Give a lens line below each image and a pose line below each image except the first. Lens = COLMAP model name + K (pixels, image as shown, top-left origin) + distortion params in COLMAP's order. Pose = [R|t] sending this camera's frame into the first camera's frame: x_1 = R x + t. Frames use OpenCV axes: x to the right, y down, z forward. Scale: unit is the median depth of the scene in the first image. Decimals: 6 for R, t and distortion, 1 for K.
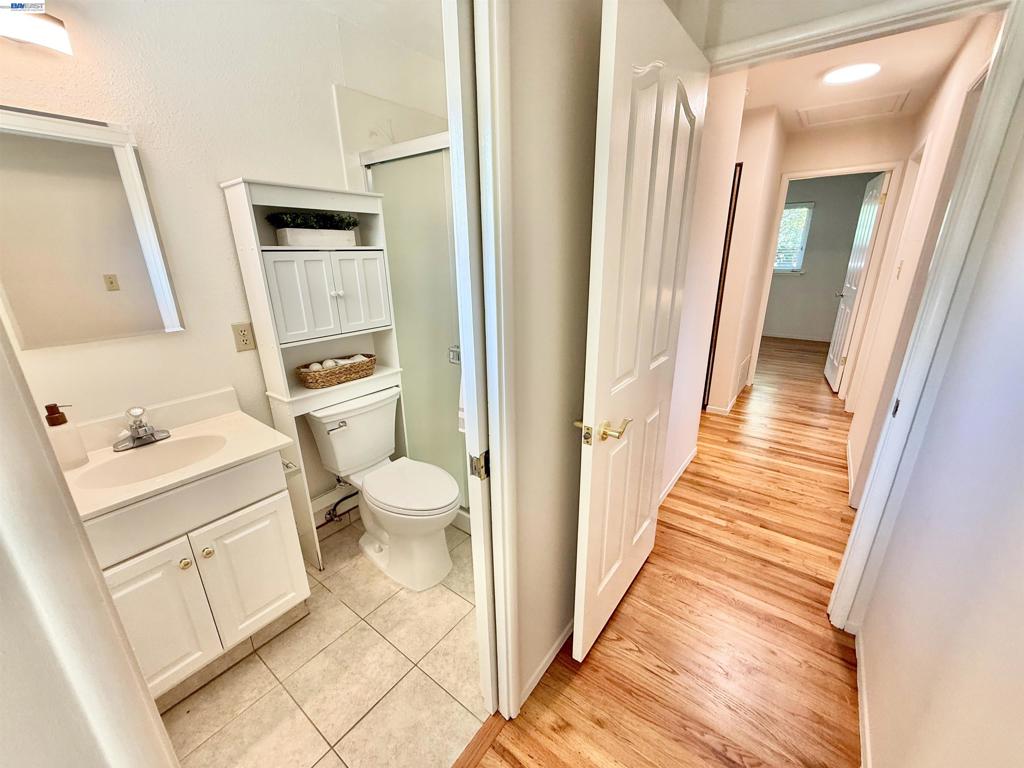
lens RADIAL K [[409.4, 0, 510.9], [0, 409.4, 384.4], [0, 0, 1]] dist [0.000846, 0.000292]
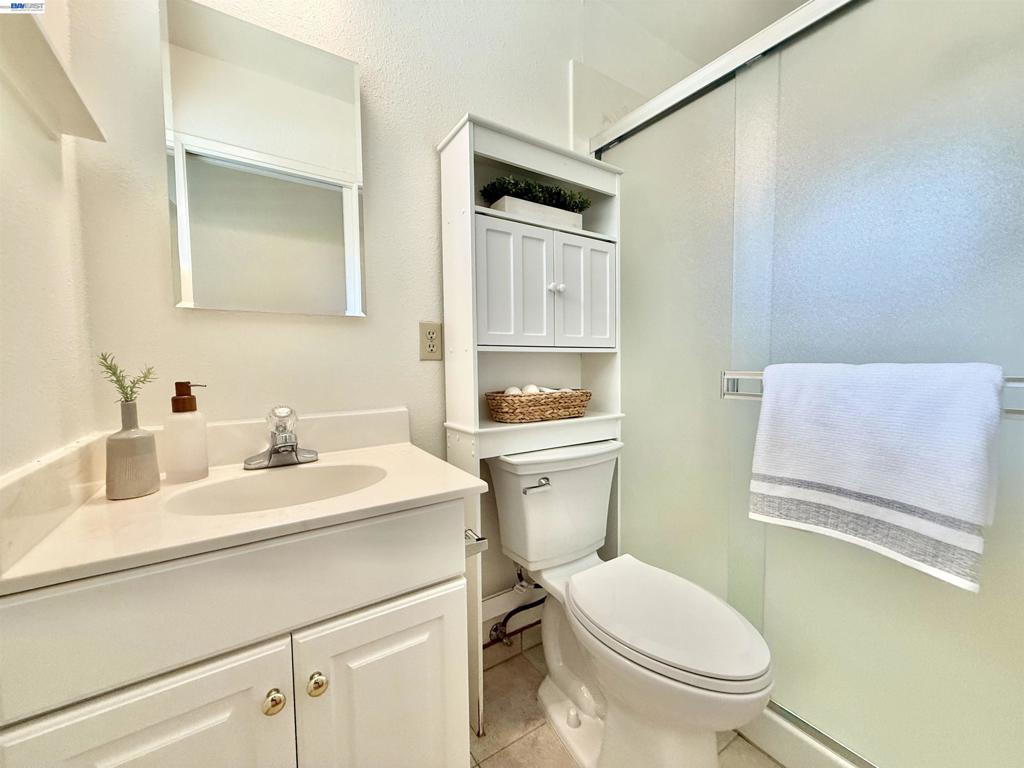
lens RADIAL K [[409.4, 0, 510.8], [0, 409.4, 384.9], [0, 0, 1]] dist [0.000846, 0.000292]
pose [[0.943304, 0.026496, -0.330871, -0.255748], [-0.108341, 0.966794, -0.231457, 0.104974], [0.313751, 0.254181, 0.914851, 0.370345]]
